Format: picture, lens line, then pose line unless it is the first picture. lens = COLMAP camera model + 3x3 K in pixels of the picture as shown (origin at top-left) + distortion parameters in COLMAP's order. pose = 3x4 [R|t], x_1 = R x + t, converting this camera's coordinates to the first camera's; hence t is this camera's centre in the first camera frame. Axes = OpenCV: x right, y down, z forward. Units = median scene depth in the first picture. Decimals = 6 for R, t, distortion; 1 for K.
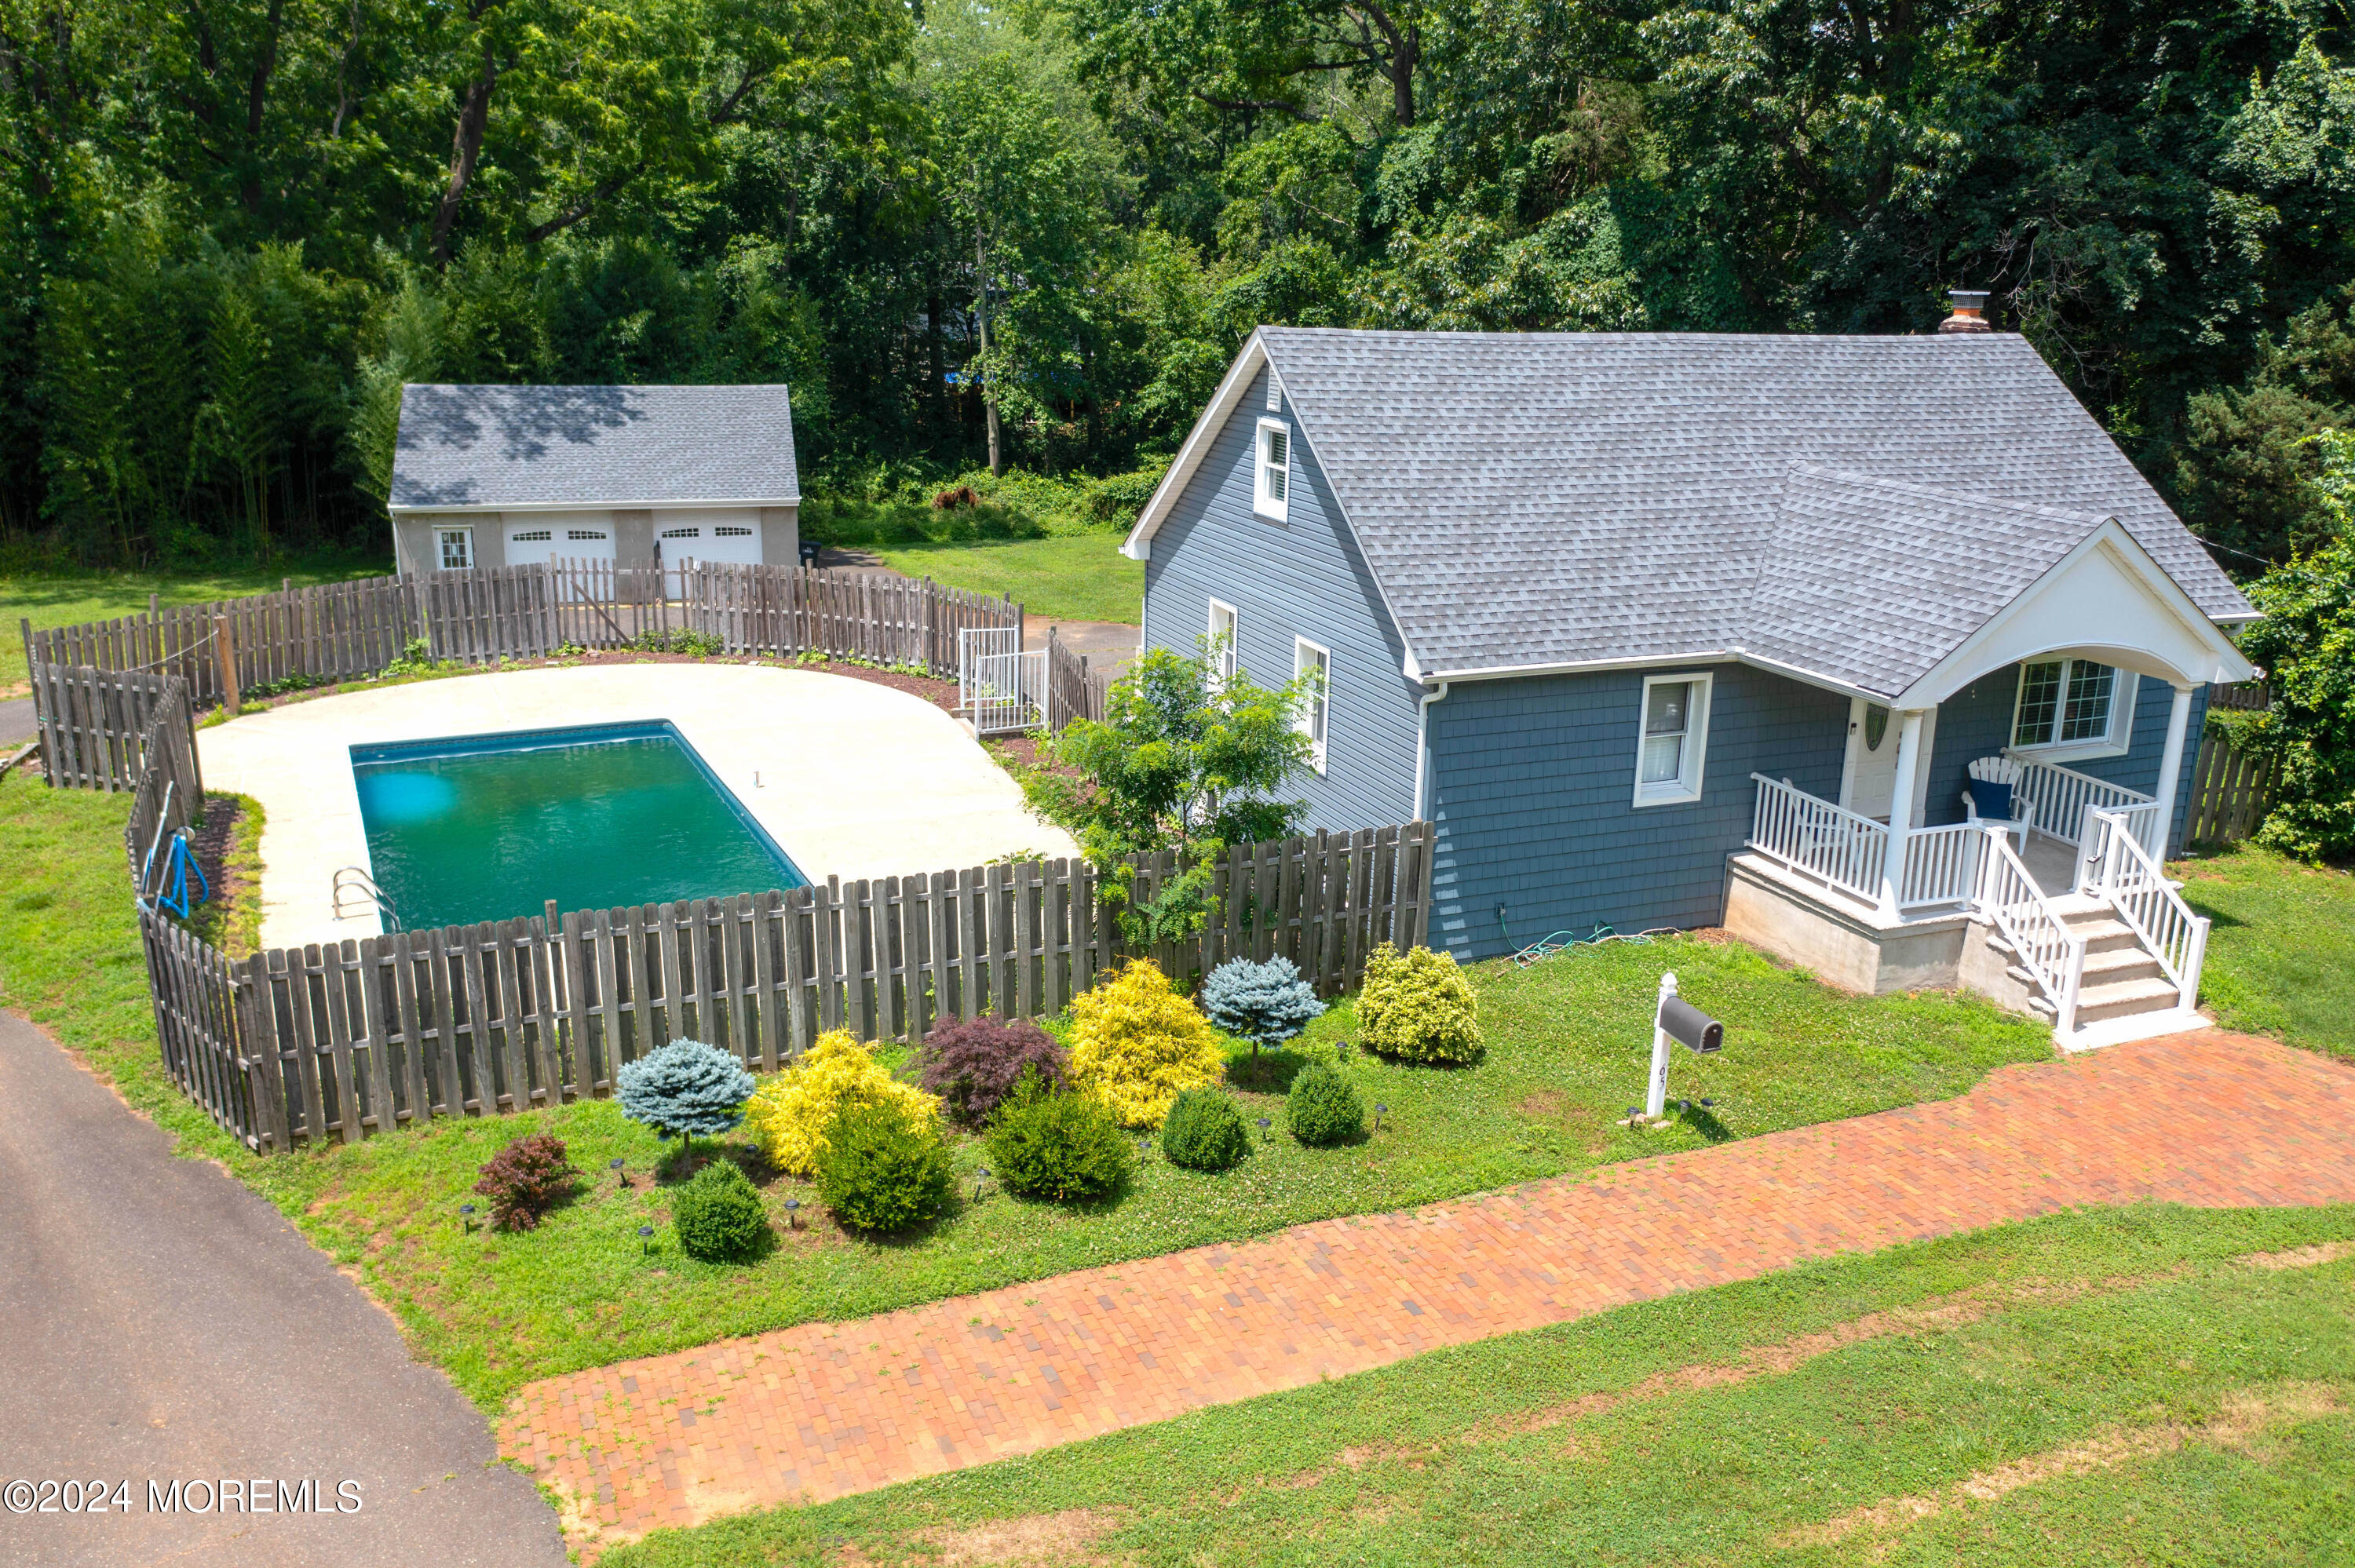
lens RADIAL K [[1834.9, 0, 1167.4], [0, 1834.9, 776.9], [0, 0, 1]] dist [-0.018367, 0.002225]
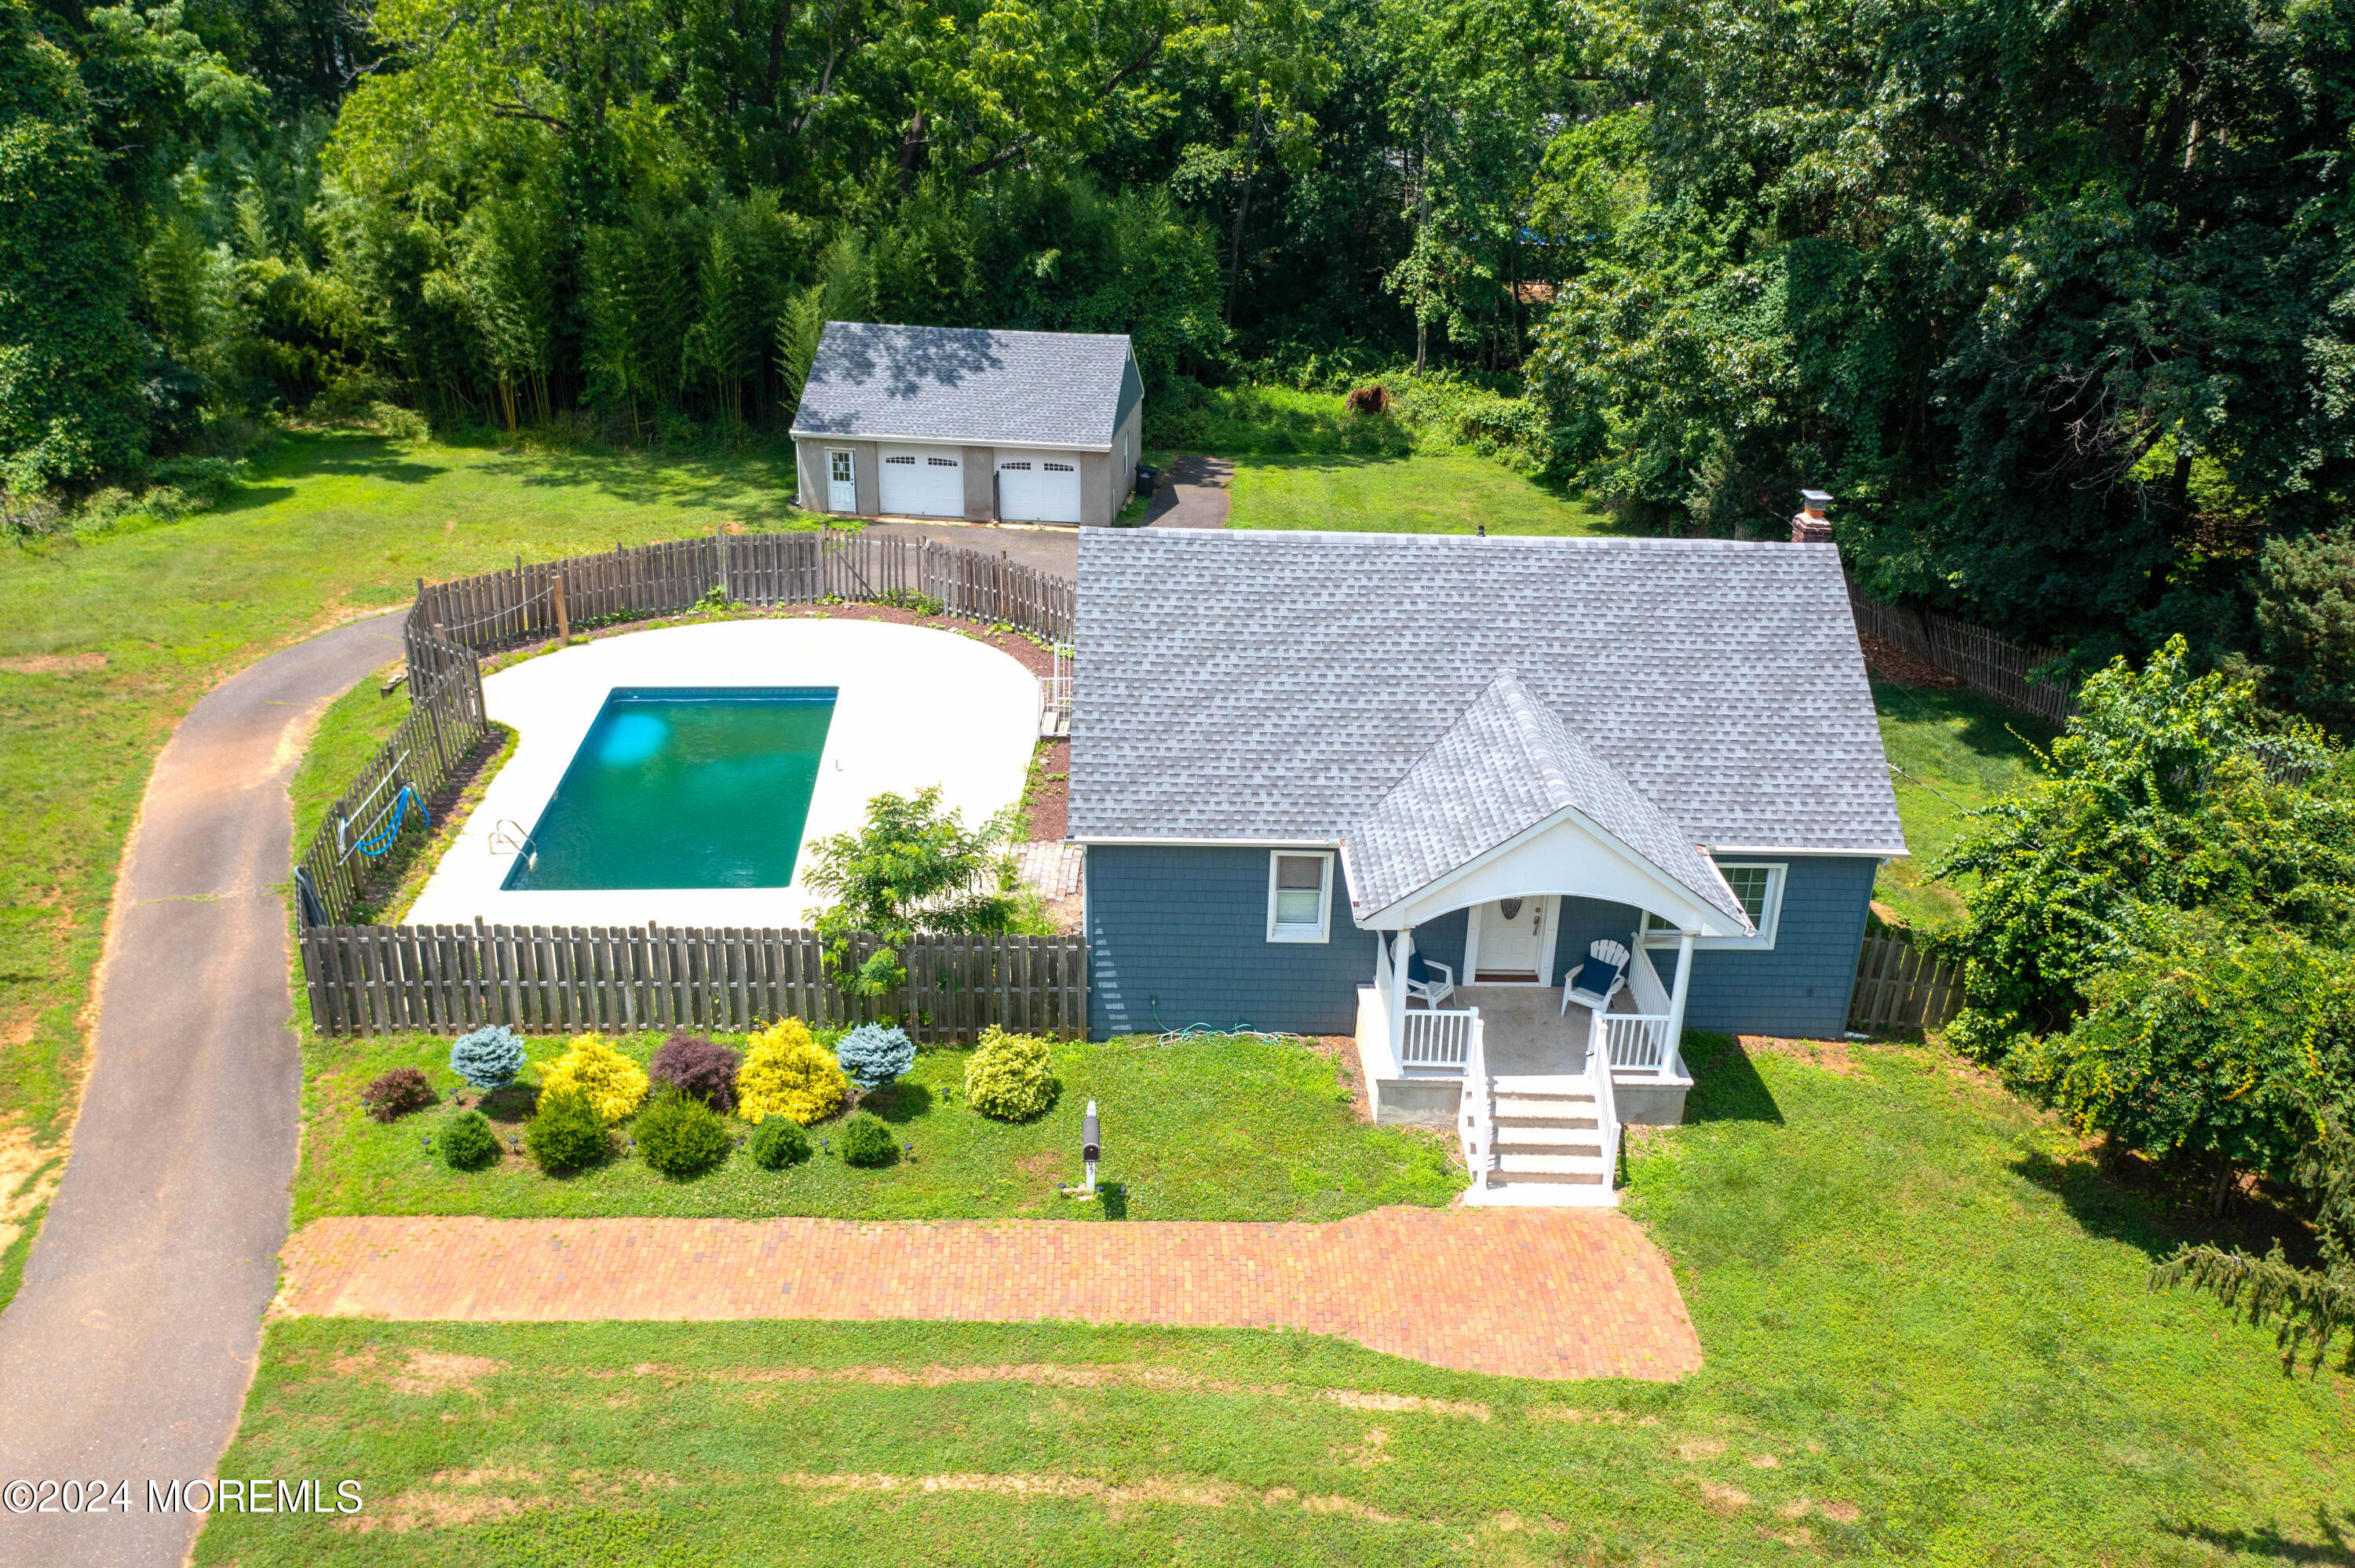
lens RADIAL K [[1823.0, 0, 1177.5], [0, 1823.0, 784.0], [0, 0, 1]] dist [-0.020868, 0.000680]
pose [[0.932520, 0.148936, -0.328976, 0.355359], [-0.103573, 0.983024, 0.151451, -0.167276], [0.345947, -0.107158, 0.932115, -0.133746]]
